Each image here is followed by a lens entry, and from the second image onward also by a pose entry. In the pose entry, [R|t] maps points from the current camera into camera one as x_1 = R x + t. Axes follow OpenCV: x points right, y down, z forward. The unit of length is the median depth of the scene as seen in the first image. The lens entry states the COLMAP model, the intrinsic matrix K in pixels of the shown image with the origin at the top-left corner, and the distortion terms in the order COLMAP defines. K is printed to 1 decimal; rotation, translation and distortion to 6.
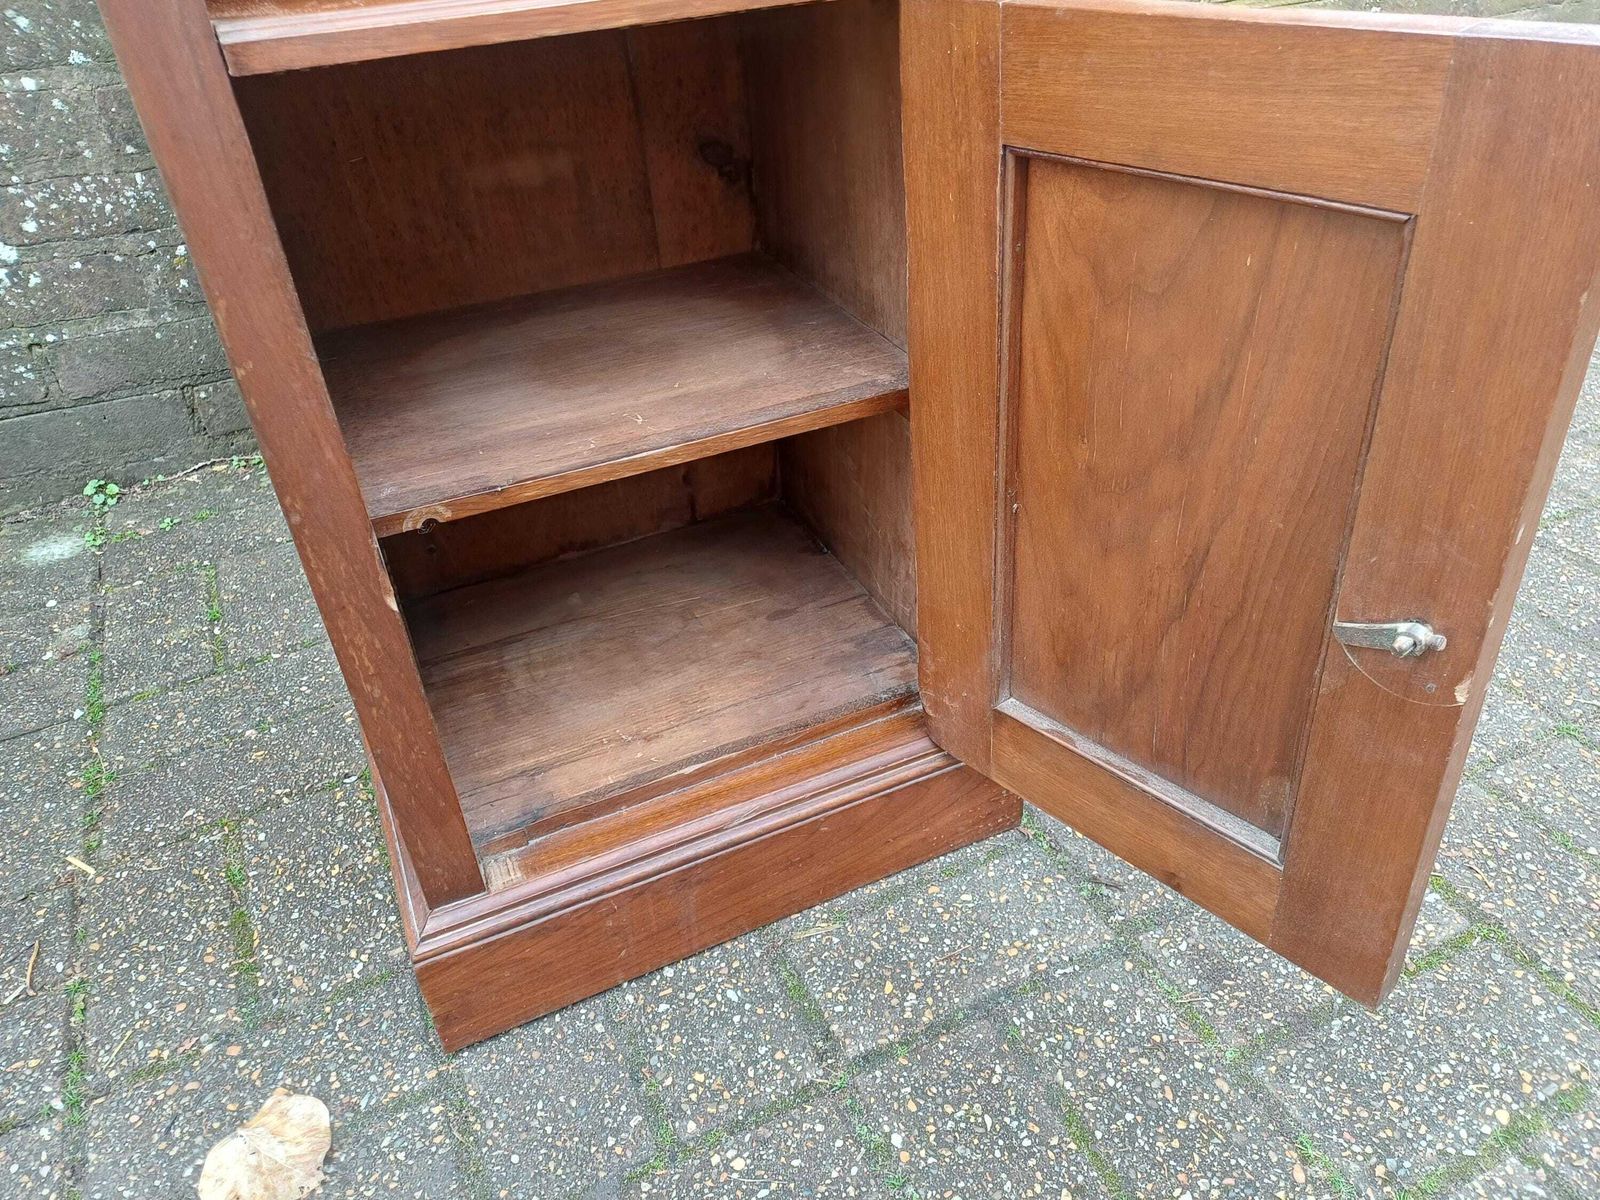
lens RADIAL K [[1185.4, 0, 816.2], [0, 1185.4, 584.8], [0, 0, 1]] dist [0.055609, -0.049038]
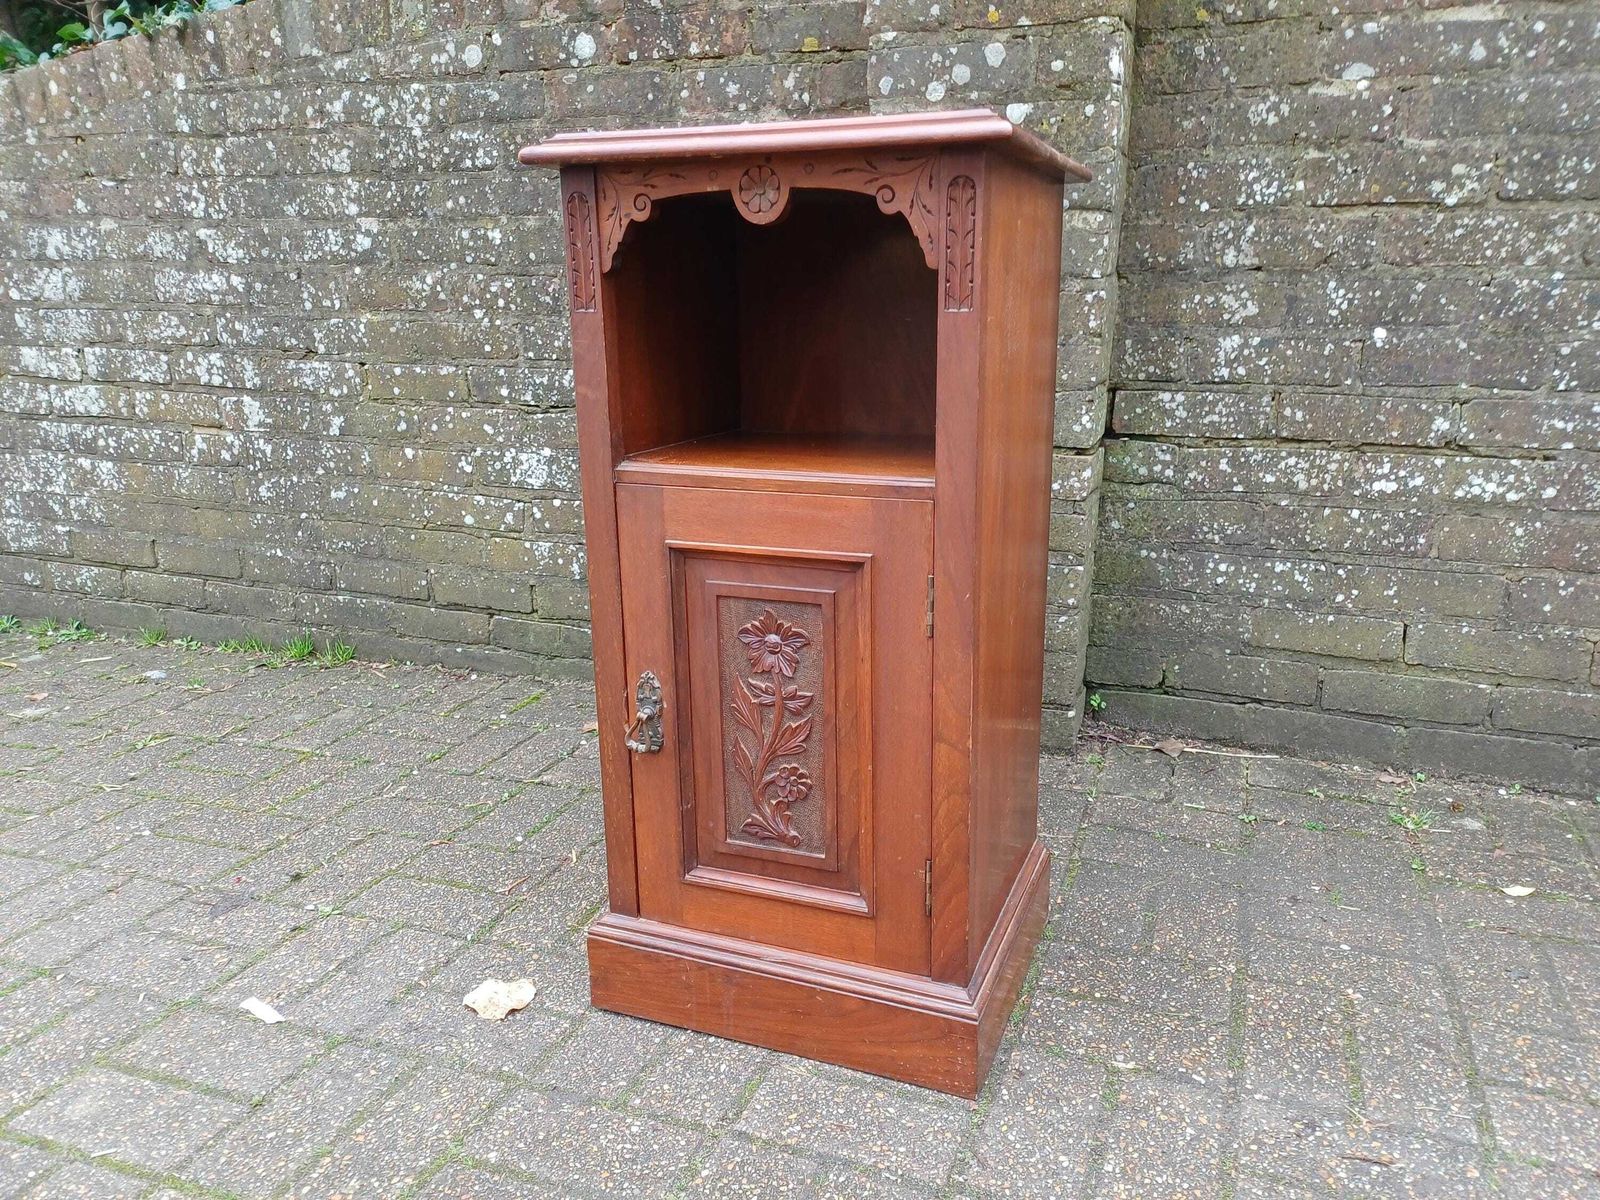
lens RADIAL K [[1185.4, 0, 816.3], [0, 1185.4, 613.1], [0, 0, 1]] dist [0.055609, -0.049038]
pose [[0.686726, 0.237762, -0.686933, 0.900277], [-0.430134, 0.894710, -0.120326, -0.040720], [0.585997, 0.378104, 0.716690, -0.233644]]
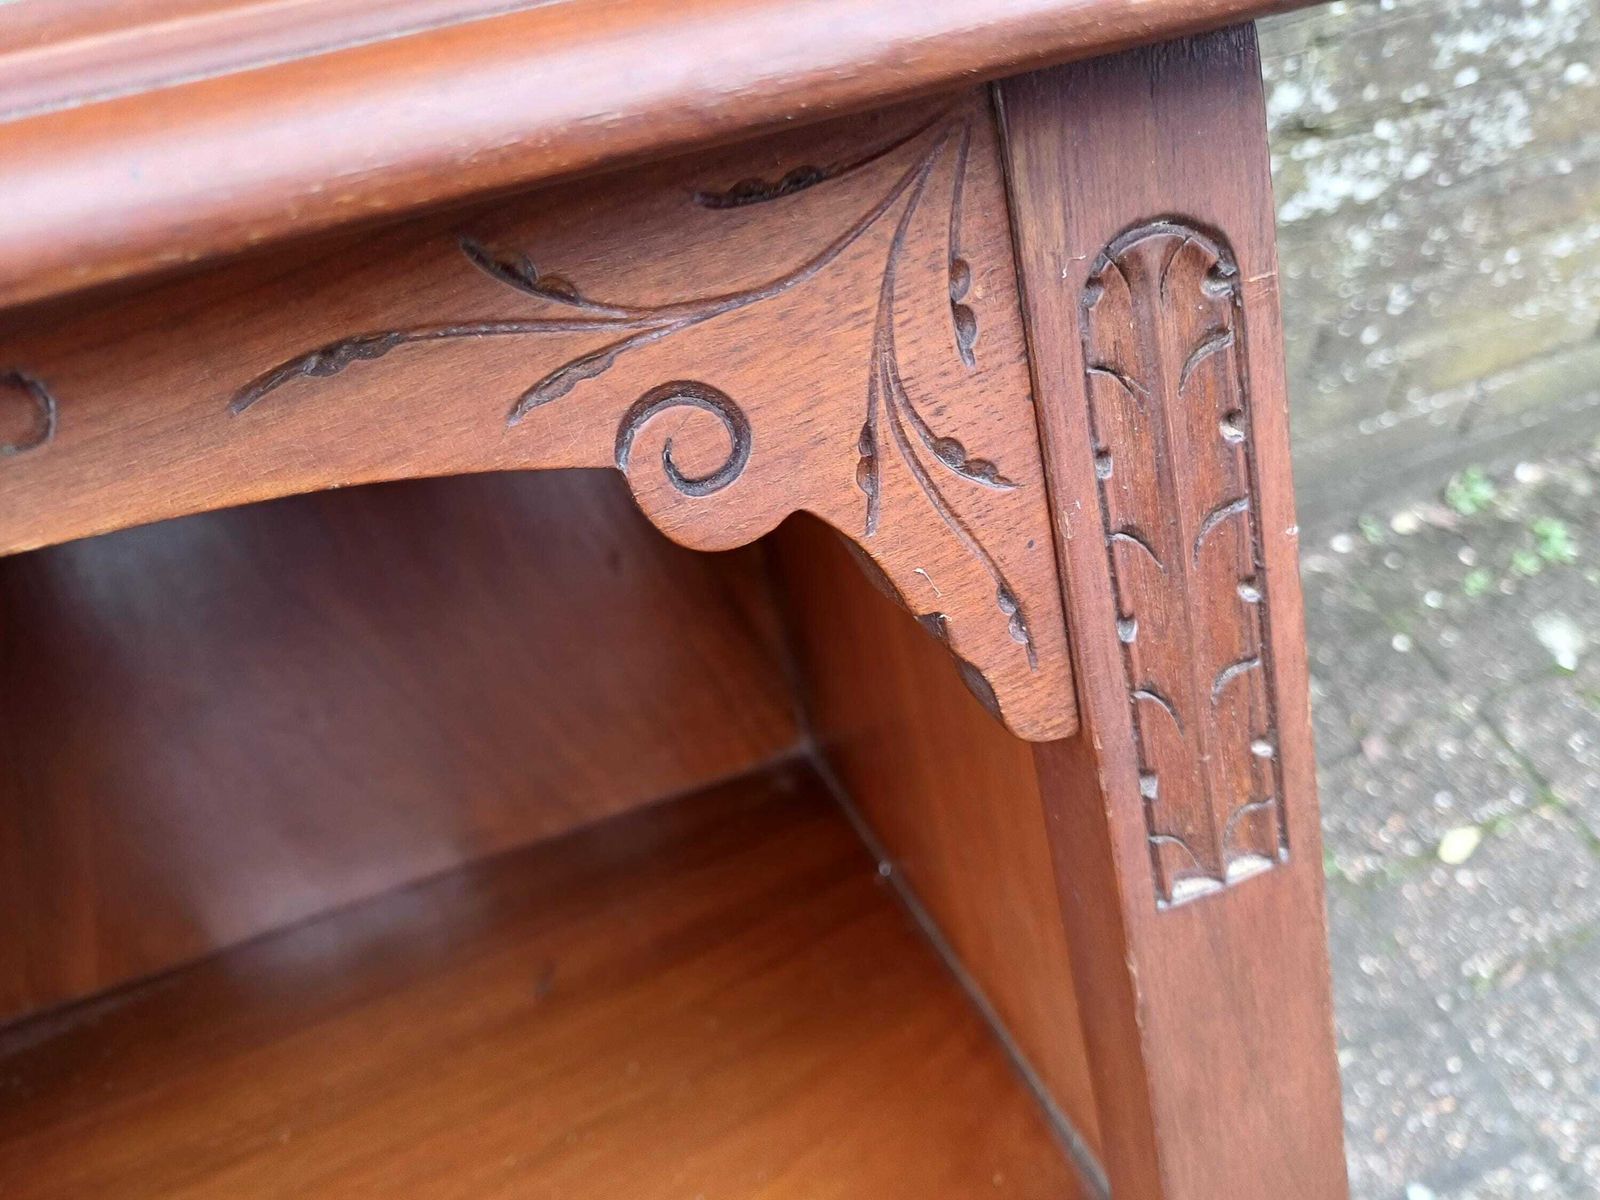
lens RADIAL K [[1185.4, 0, 802.6], [0, 1185.4, 586.8], [0, 0, 1]] dist [0.055609, -0.049038]
pose [[0.977685, -0.088354, -0.190592, 0.051432], [0.054888, 0.983176, -0.174217, -0.551064], [0.202778, 0.159868, 0.966086, 0.358378]]
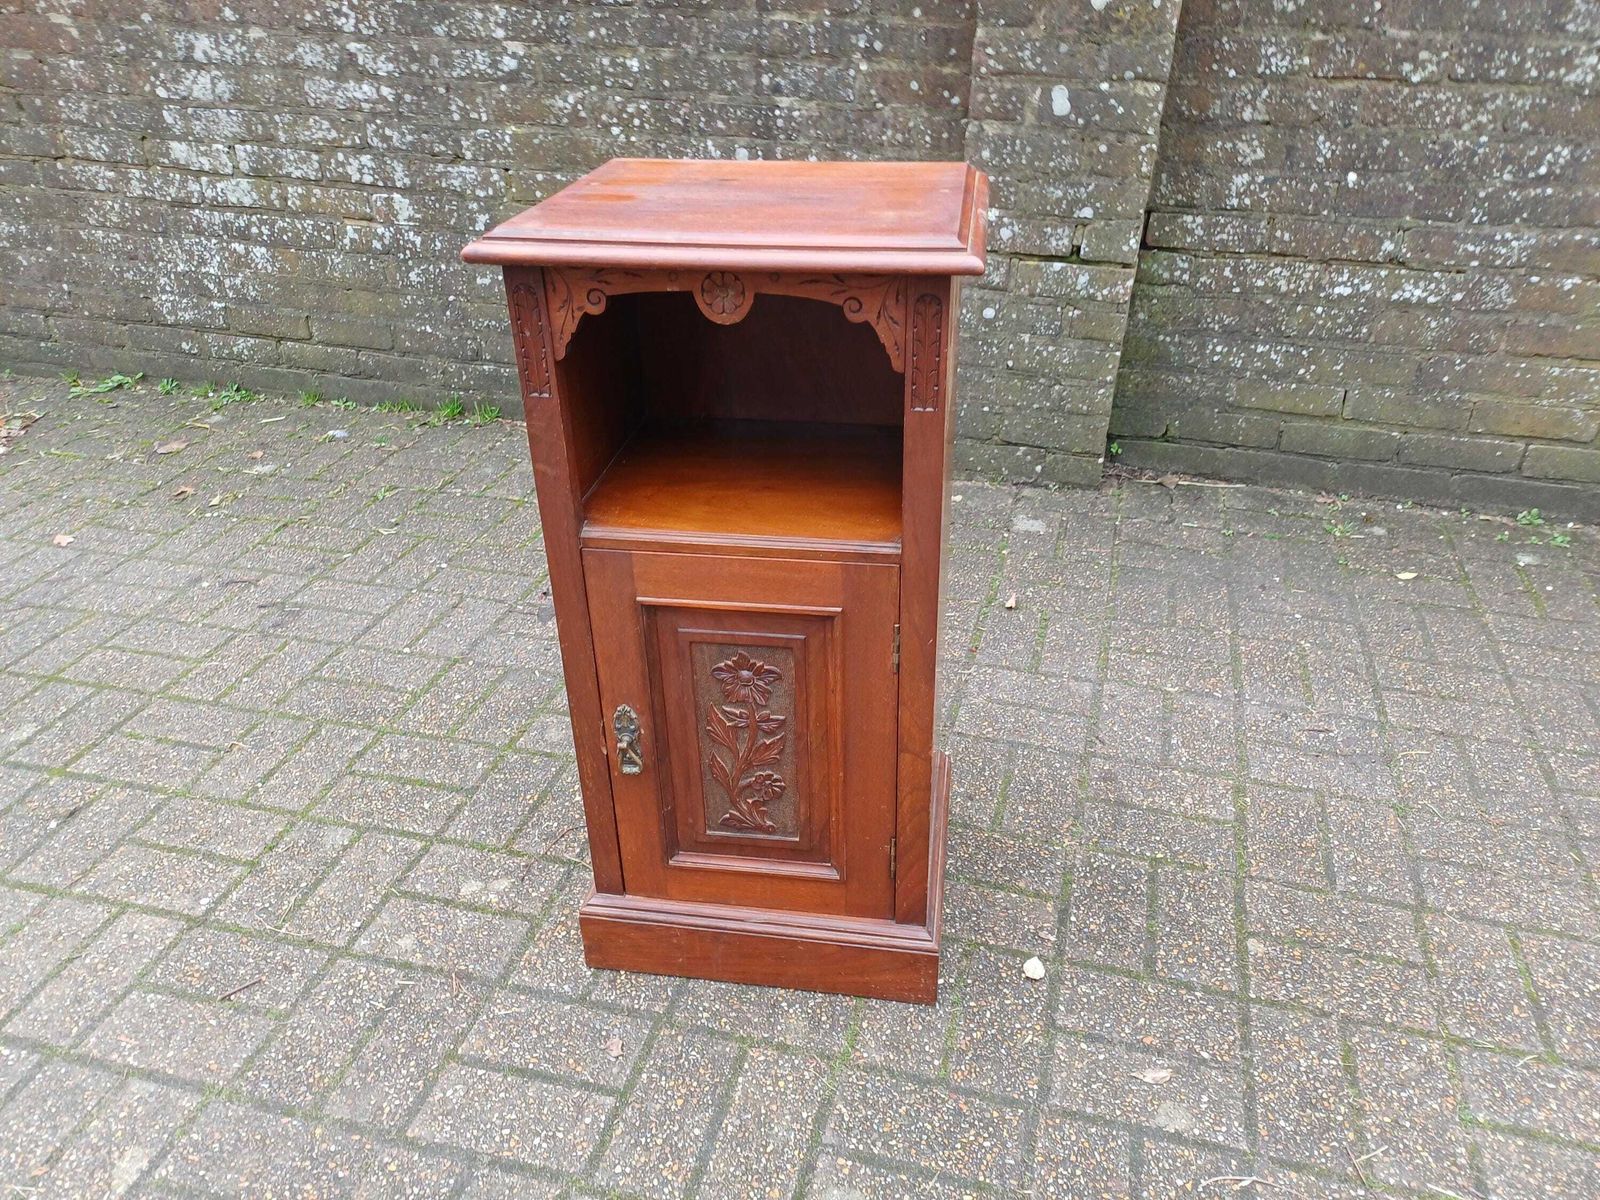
lens RADIAL K [[1185.4, 0, 793.5], [0, 1185.4, 600.3], [0, 0, 1]] dist [0.055609, -0.049038]
pose [[0.742663, 0.372951, -0.556201, 0.992671], [-0.405774, 0.911344, 0.069280, 0.099167], [0.532728, 0.174240, 0.828155, -1.223068]]
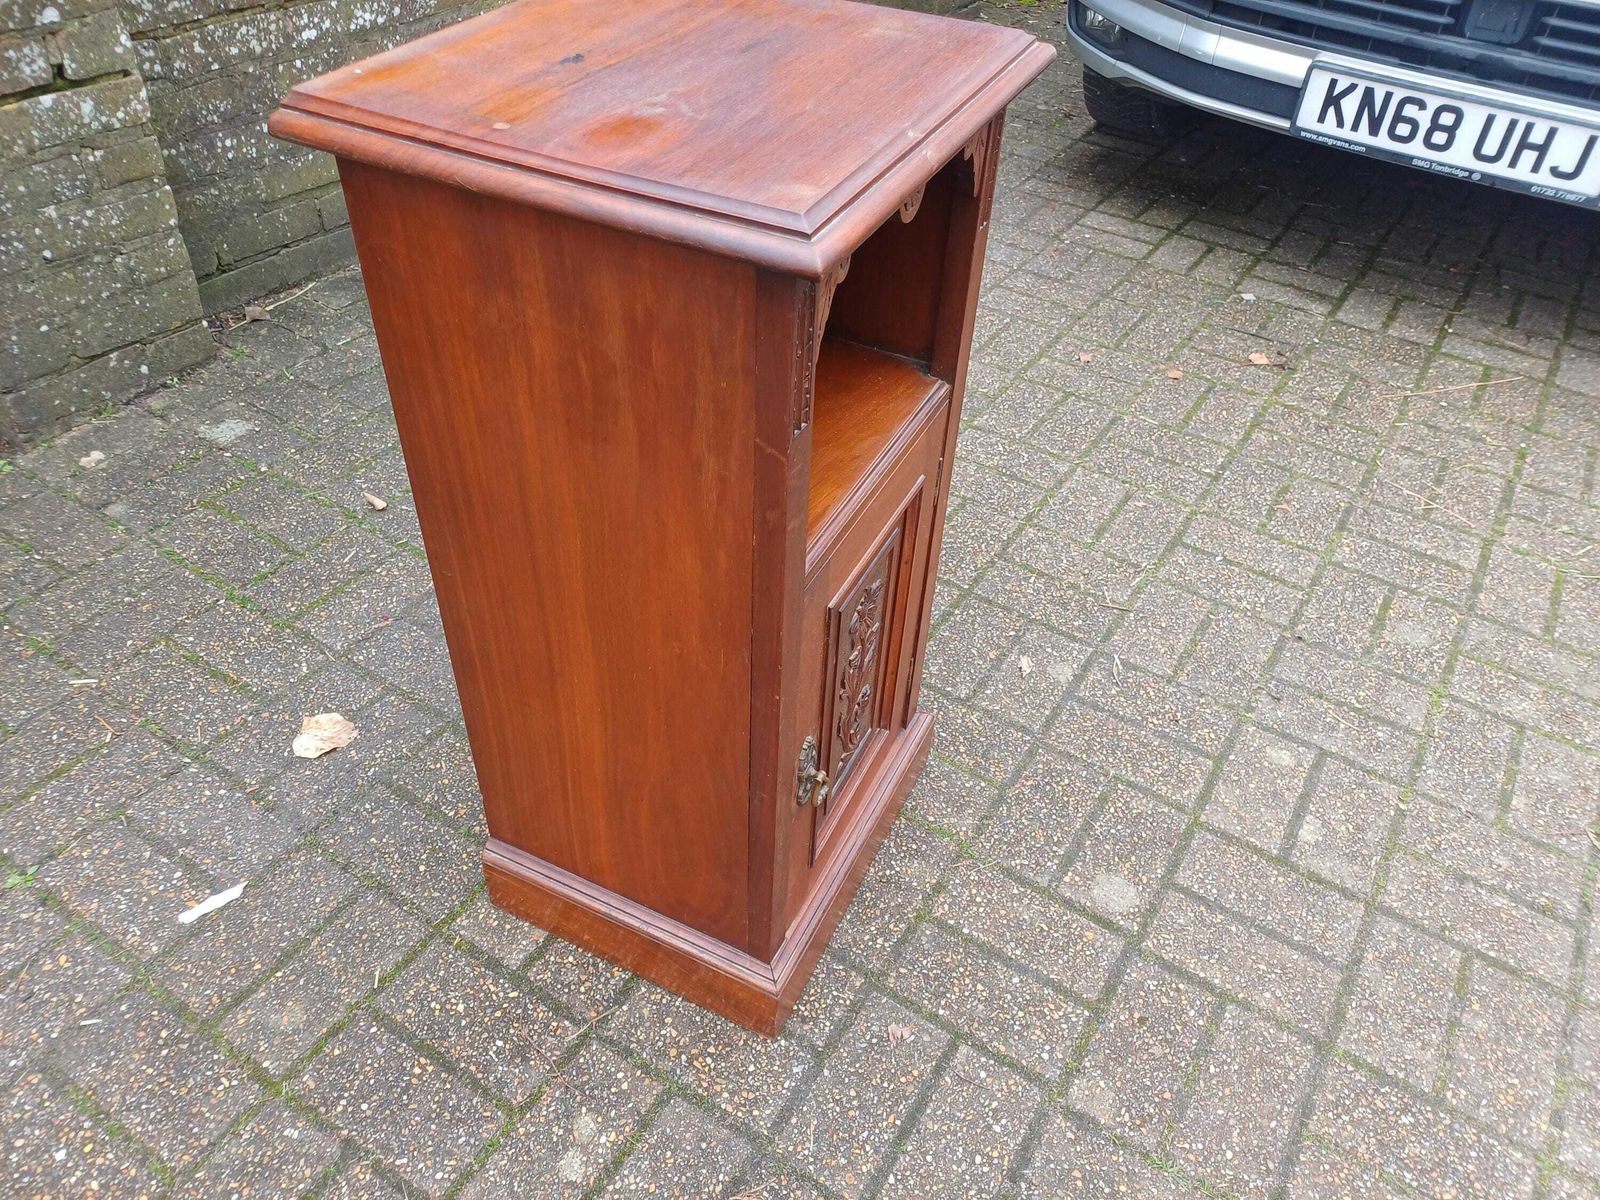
lens RADIAL K [[1185.4, 0, 814.2], [0, 1185.4, 608.0], [0, 0, 1]] dist [0.055609, -0.049038]
pose [[0.848088, -0.266474, 0.457971, -0.556260], [0.212037, 0.962791, 0.167550, 0.078187], [-0.485579, -0.044991, 0.873035, -1.127930]]
